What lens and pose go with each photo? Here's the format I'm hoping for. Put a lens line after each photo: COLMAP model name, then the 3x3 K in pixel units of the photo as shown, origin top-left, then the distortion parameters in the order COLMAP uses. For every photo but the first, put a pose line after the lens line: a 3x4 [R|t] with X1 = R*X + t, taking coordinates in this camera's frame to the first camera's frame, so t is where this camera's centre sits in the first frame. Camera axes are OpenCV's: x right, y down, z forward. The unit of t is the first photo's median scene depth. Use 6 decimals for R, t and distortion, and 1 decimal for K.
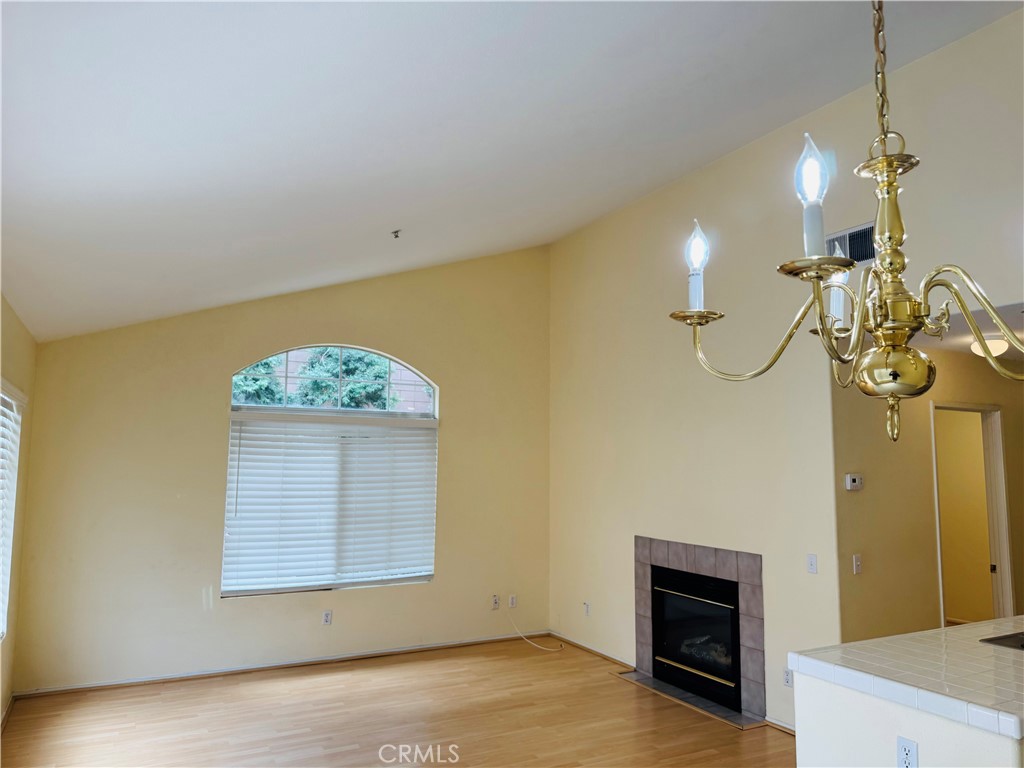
lens RADIAL K [[730.9, 0, 511.3], [0, 730.9, 386.9], [0, 0, 1]] dist [0.092189, -0.123841]
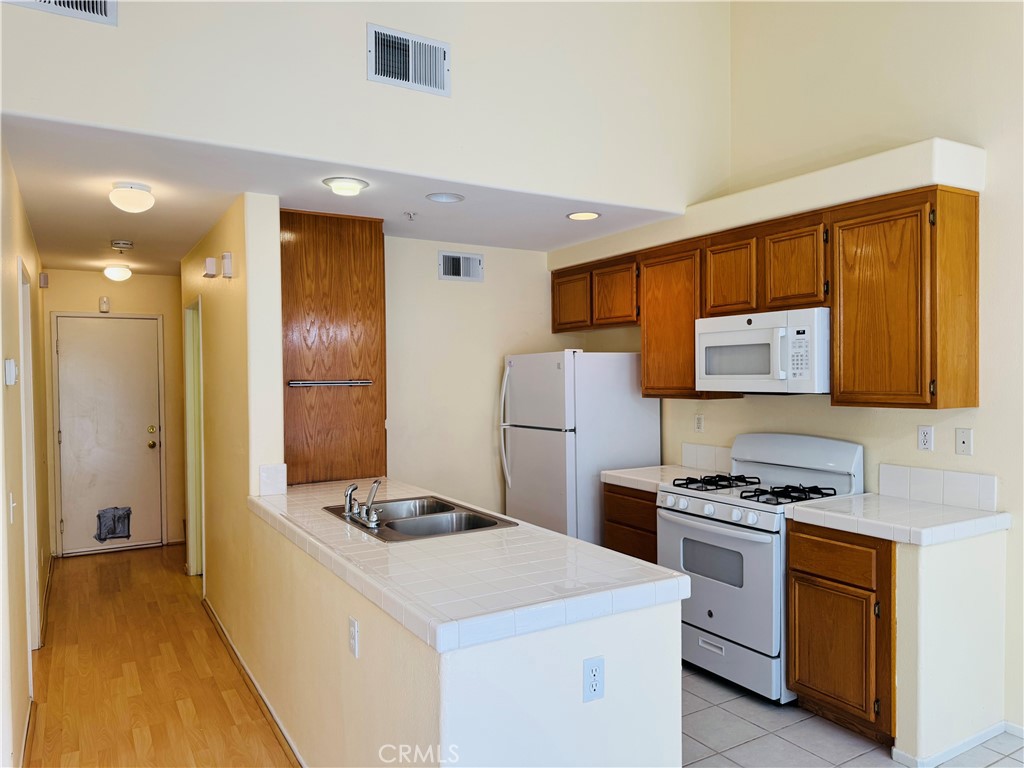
lens RADIAL K [[723.2, 0, 509.2], [0, 723.2, 392.0], [0, 0, 1]] dist [0.082641, -0.124108]
pose [[-0.035789, -0.032695, 0.998824, -0.117491], [-0.094162, 0.995129, 0.029200, 0.076245], [-0.994913, -0.093006, -0.038694, 0.517535]]
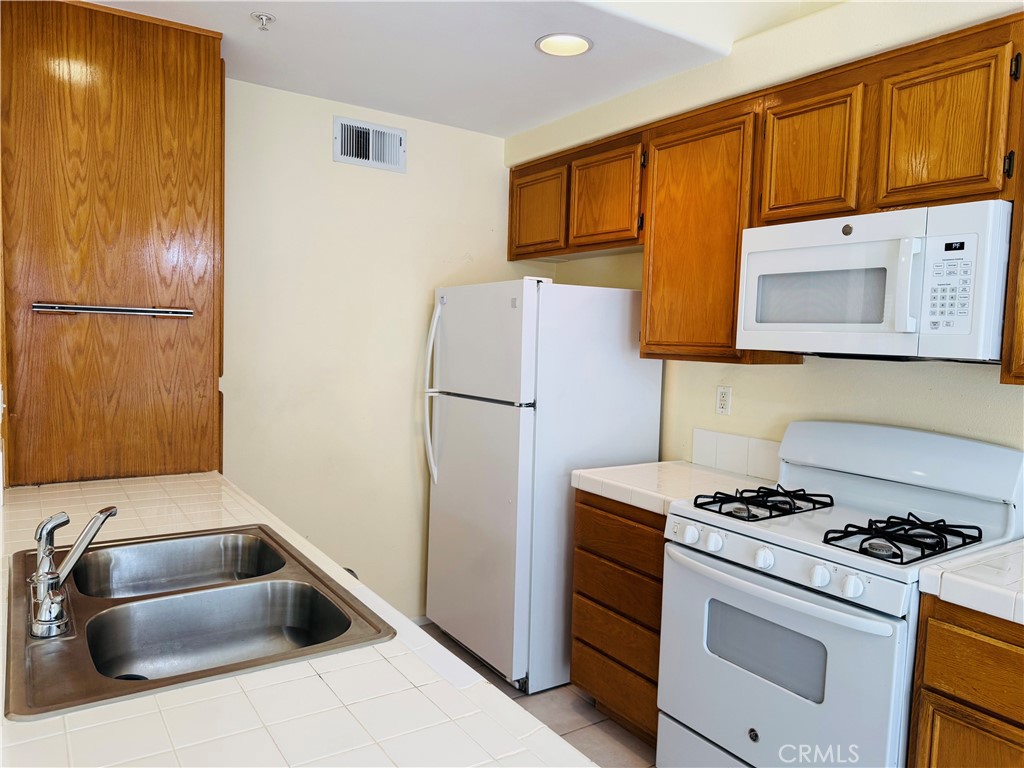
lens RADIAL K [[730.9, 0, 511.3], [0, 730.9, 386.9], [0, 0, 1]] dist [0.092189, -0.123841]
pose [[-0.089441, -0.081916, 0.992618, 0.176583], [-0.135433, 0.988356, 0.069361, 0.089014], [-0.986741, -0.128229, -0.099494, 0.478401]]
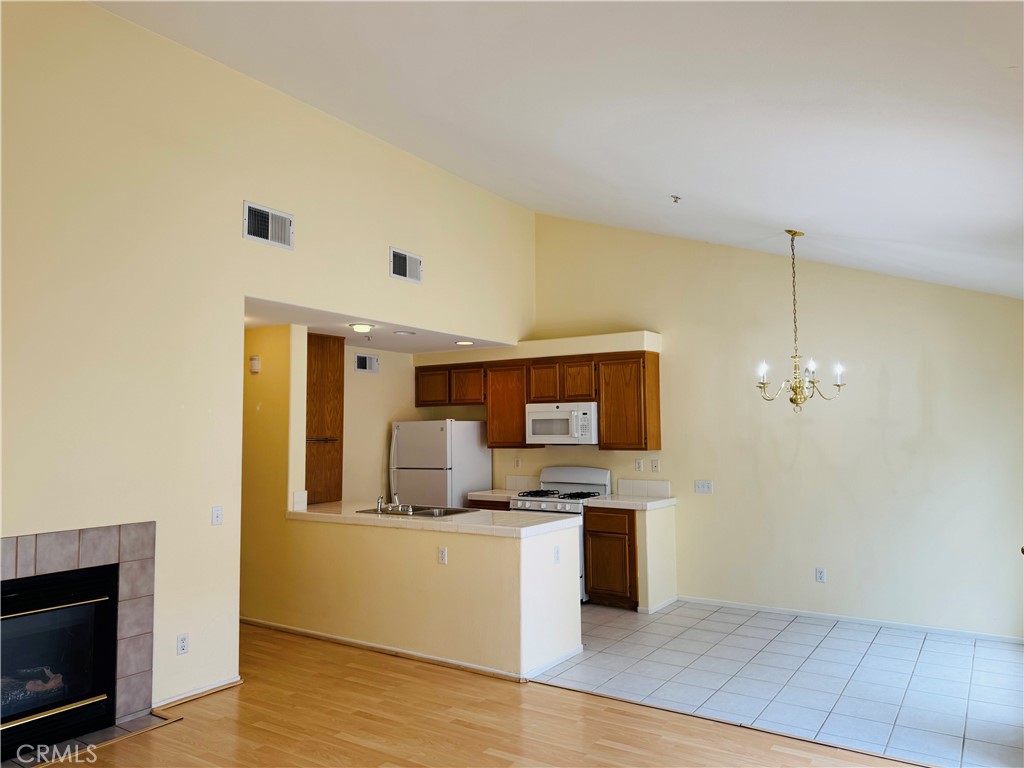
lens RADIAL K [[730.9, 0, 511.3], [0, 730.9, 386.9], [0, 0, 1]] dist [0.092189, -0.123841]
pose [[-0.464753, 0.046956, 0.884194, -0.563713], [-0.088042, 0.991193, -0.098915, 0.110572], [-0.881052, -0.123817, -0.456526, 0.950076]]
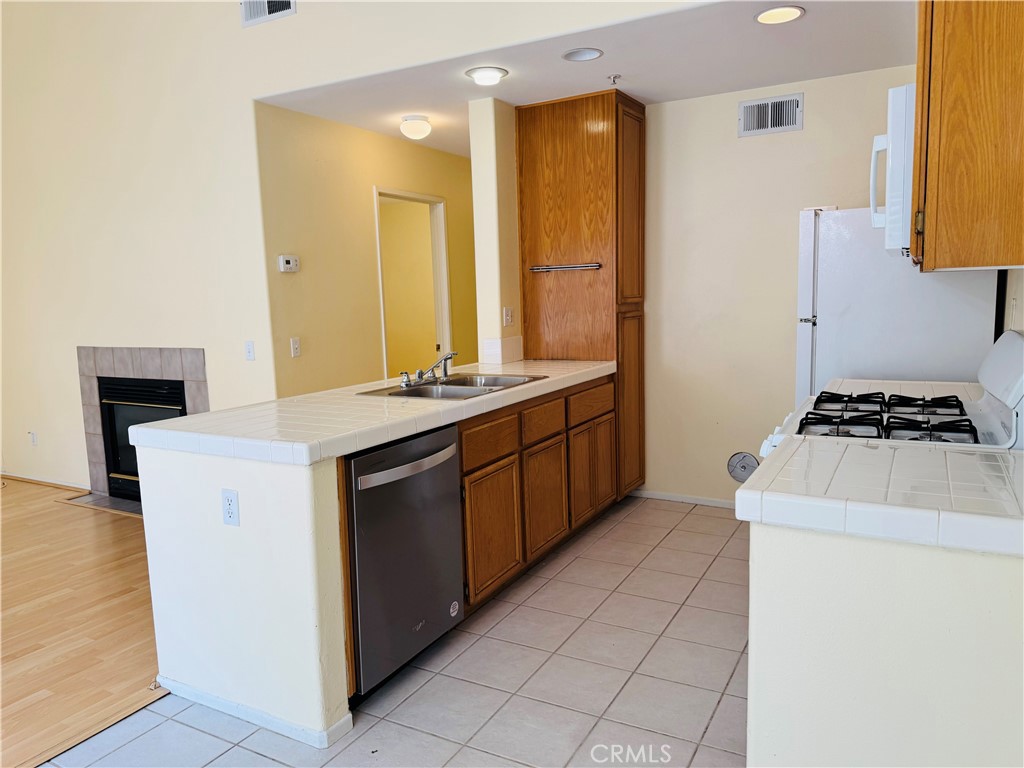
lens RADIAL K [[723.2, 0, 509.2], [0, 723.2, 392.0], [0, 0, 1]] dist [0.082641, -0.124108]
pose [[0.848099, -0.108305, 0.518651, 0.164260], [-0.014454, 0.973792, 0.226983, 0.059913], [-0.529641, -0.200000, 0.824306, 0.025182]]
